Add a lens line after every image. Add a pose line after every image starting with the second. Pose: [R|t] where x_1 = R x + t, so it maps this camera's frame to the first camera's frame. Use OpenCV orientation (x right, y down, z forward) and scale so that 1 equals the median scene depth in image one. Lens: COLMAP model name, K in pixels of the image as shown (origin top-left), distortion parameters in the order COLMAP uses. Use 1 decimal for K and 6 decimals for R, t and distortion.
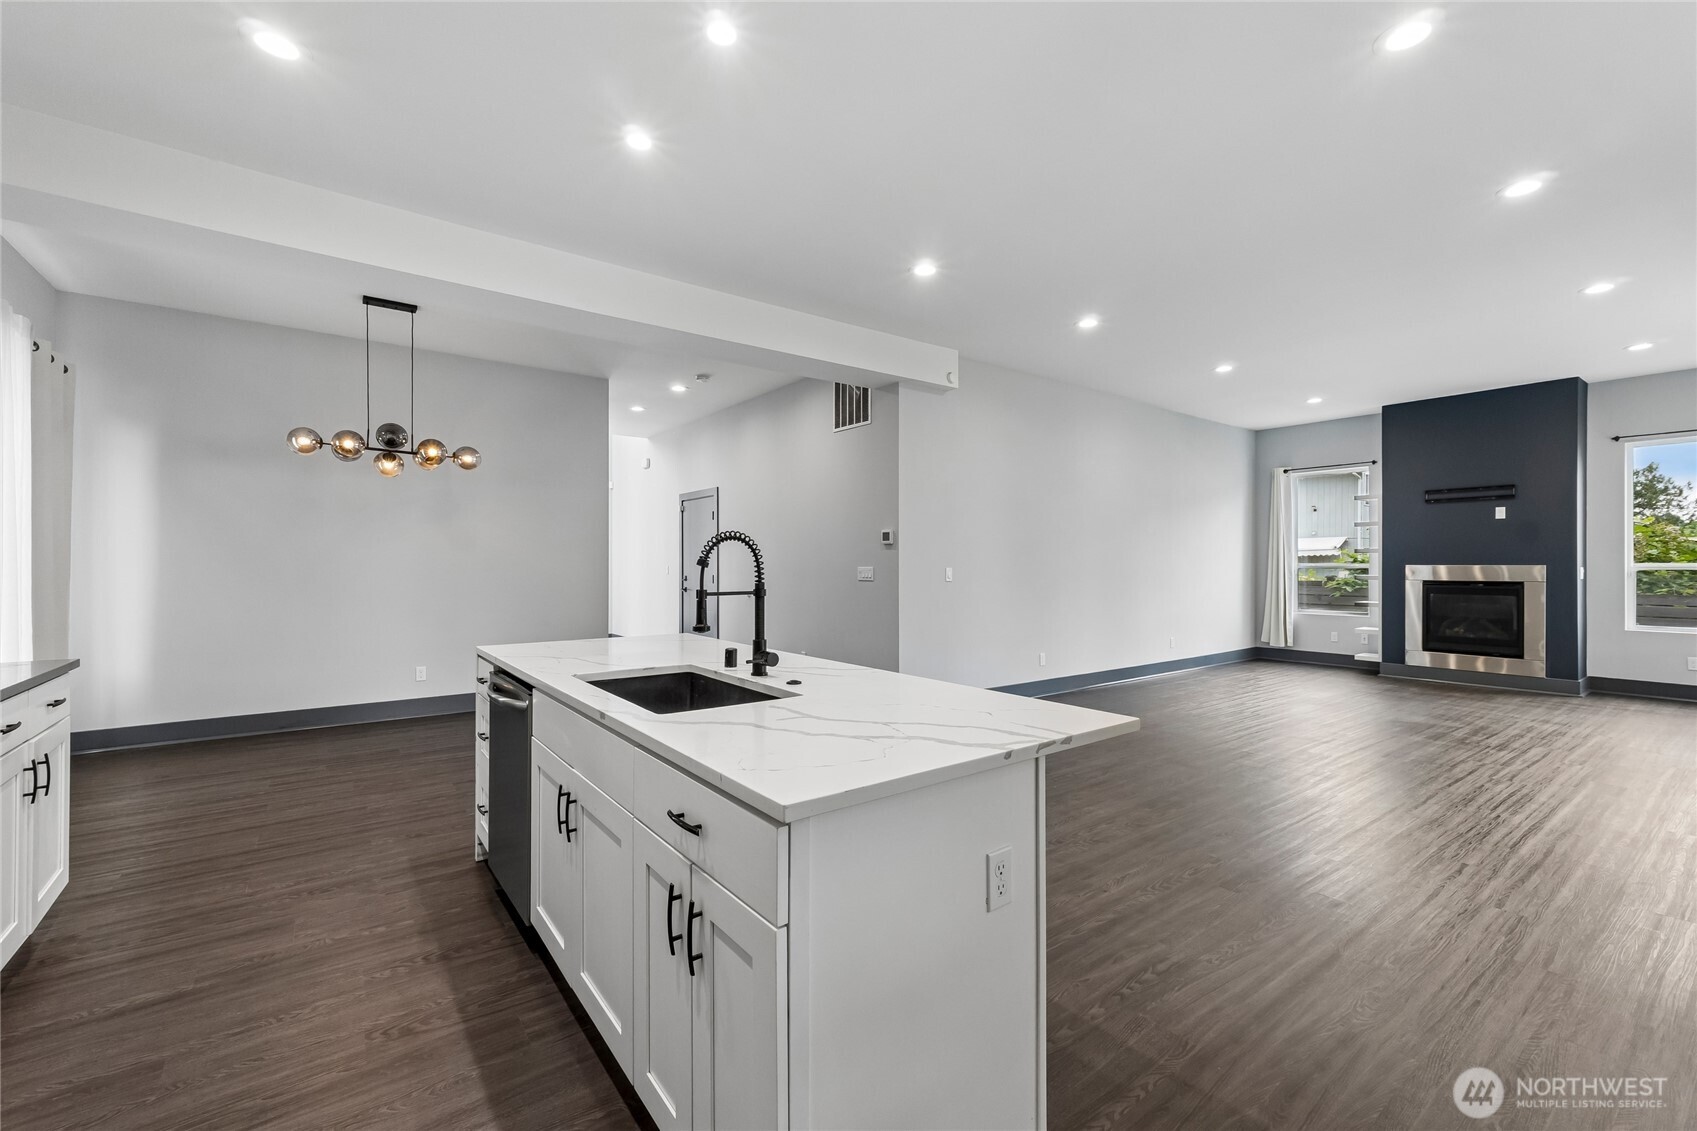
lens RADIAL K [[711.1, 0, 846.3], [0, 711.1, 569.9], [0, 0, 1]] dist [0.000843, -0.000283]
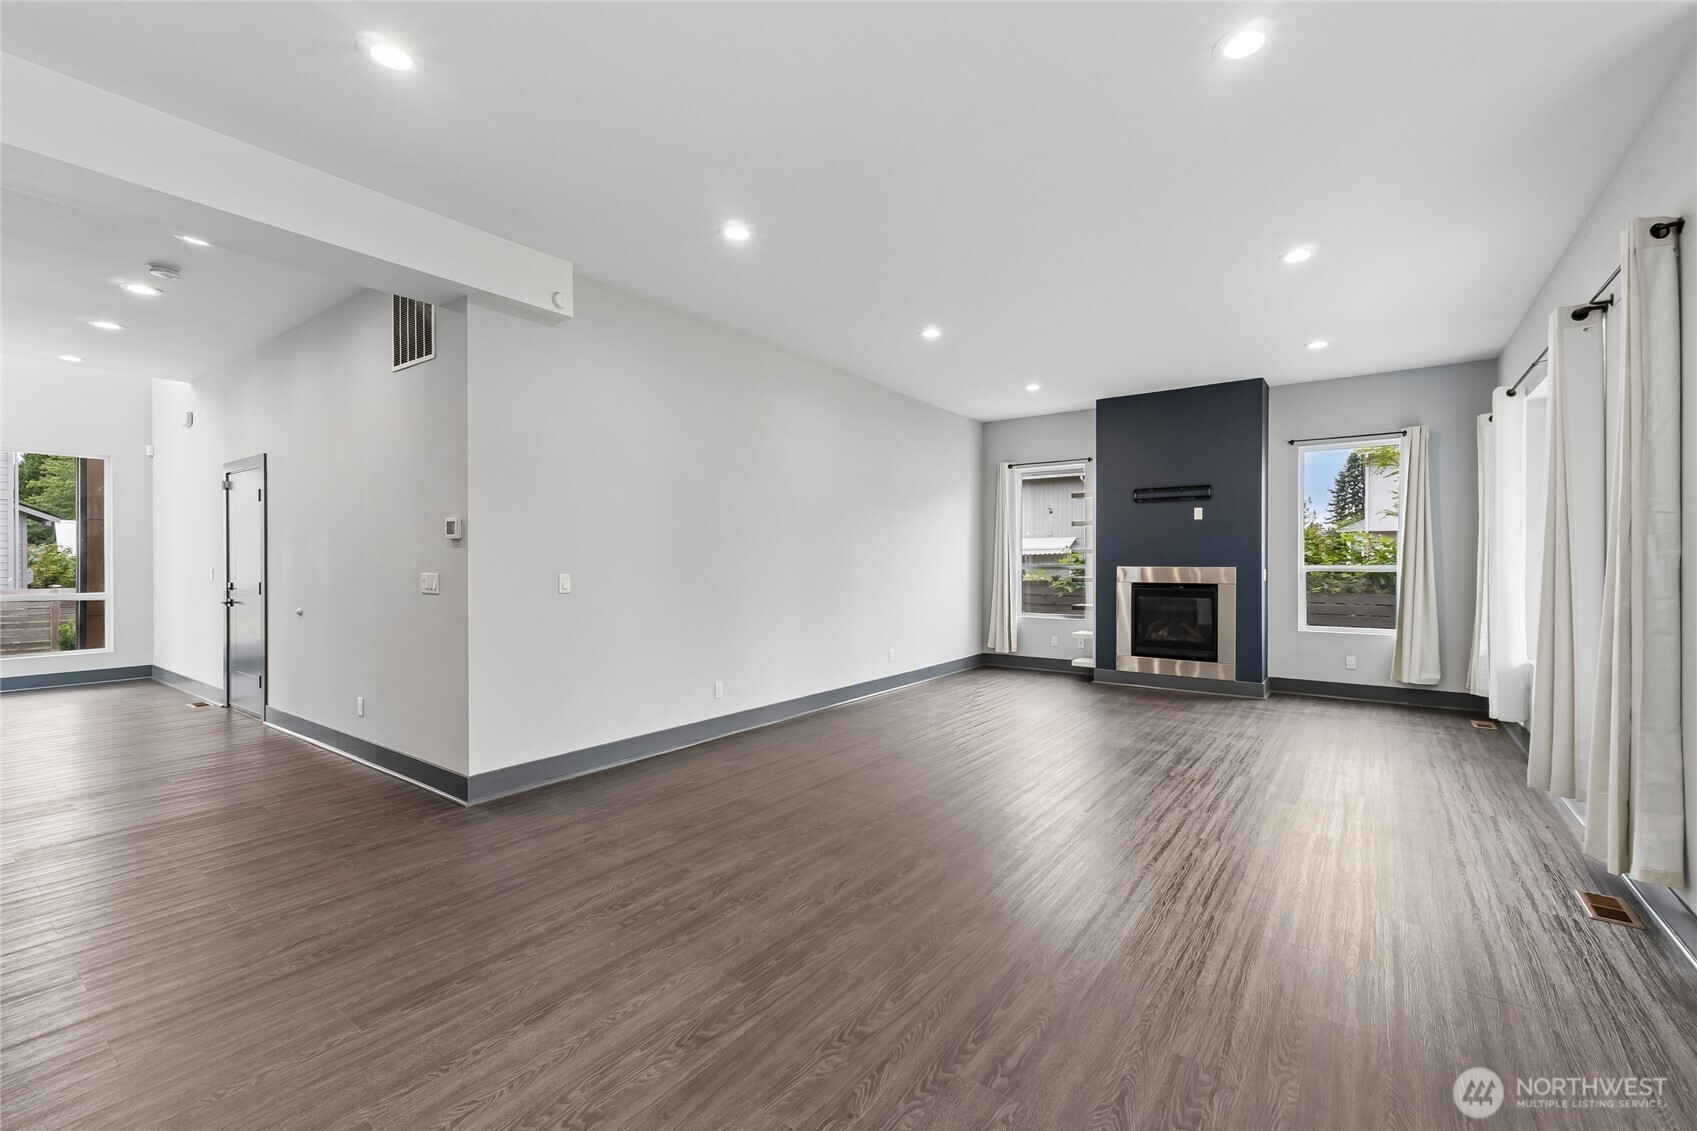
lens RADIAL K [[711.1, 0, 846.3], [0, 711.1, 569.9], [0, 0, 1]] dist [0.000843, -0.000283]
pose [[0.956765, -0.002617, 0.290851, 0.161395], [0.001167, 0.999986, 0.005161, -0.007902], [-0.290860, -0.004598, 0.956755, 0.192284]]
